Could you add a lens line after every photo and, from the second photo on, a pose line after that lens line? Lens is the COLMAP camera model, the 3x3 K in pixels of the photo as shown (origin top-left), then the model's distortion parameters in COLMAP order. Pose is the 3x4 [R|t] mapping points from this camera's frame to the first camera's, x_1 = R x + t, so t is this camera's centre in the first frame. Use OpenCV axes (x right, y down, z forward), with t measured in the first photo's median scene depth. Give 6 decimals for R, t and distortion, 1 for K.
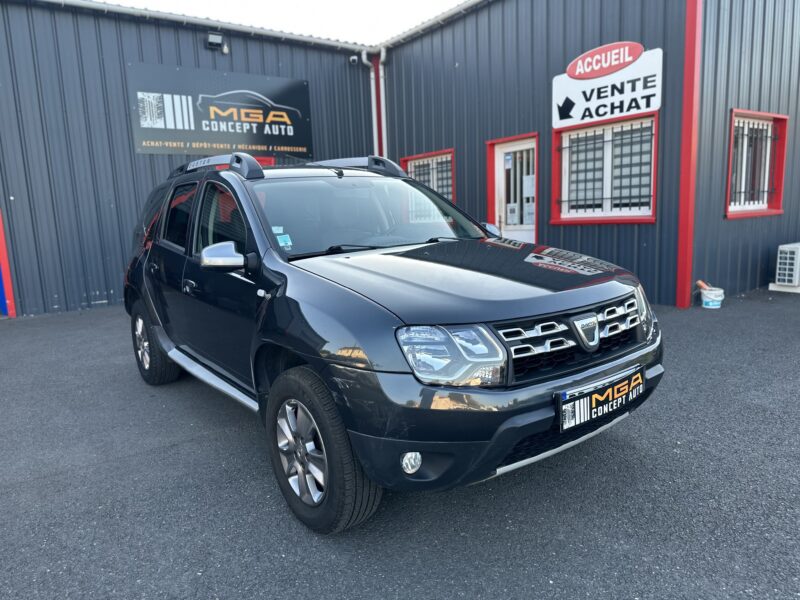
lens RADIAL K [[555.5, 0, 397.1], [0, 555.5, 298.7], [0, 0, 1]] dist [-0.004561, 0.000110]
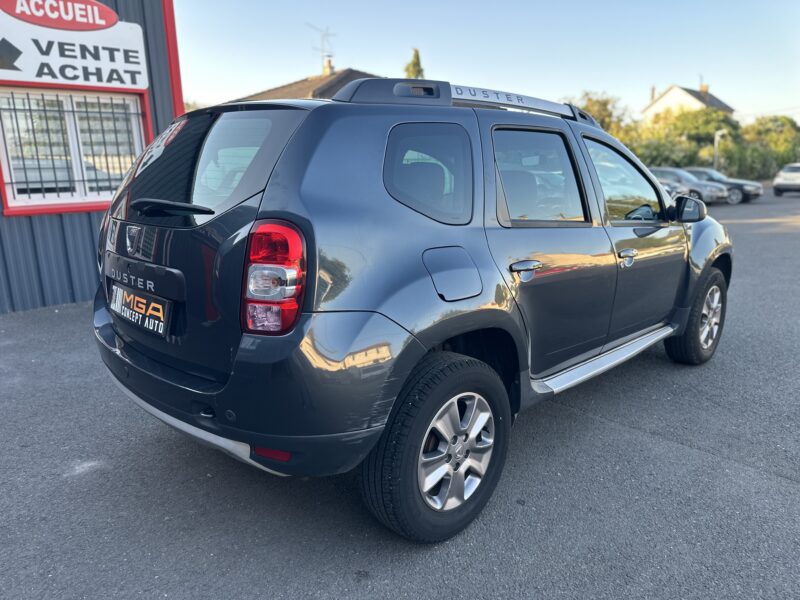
lens RADIAL K [[555.5, 0, 397.0], [0, 555.5, 300.7], [0, 0, 1]] dist [-0.004561, 0.000110]
pose [[-0.077193, -0.171463, 0.982162, -0.544511], [0.186490, 0.965232, 0.183165, -0.073660], [-0.979419, 0.197303, -0.042533, 0.637985]]
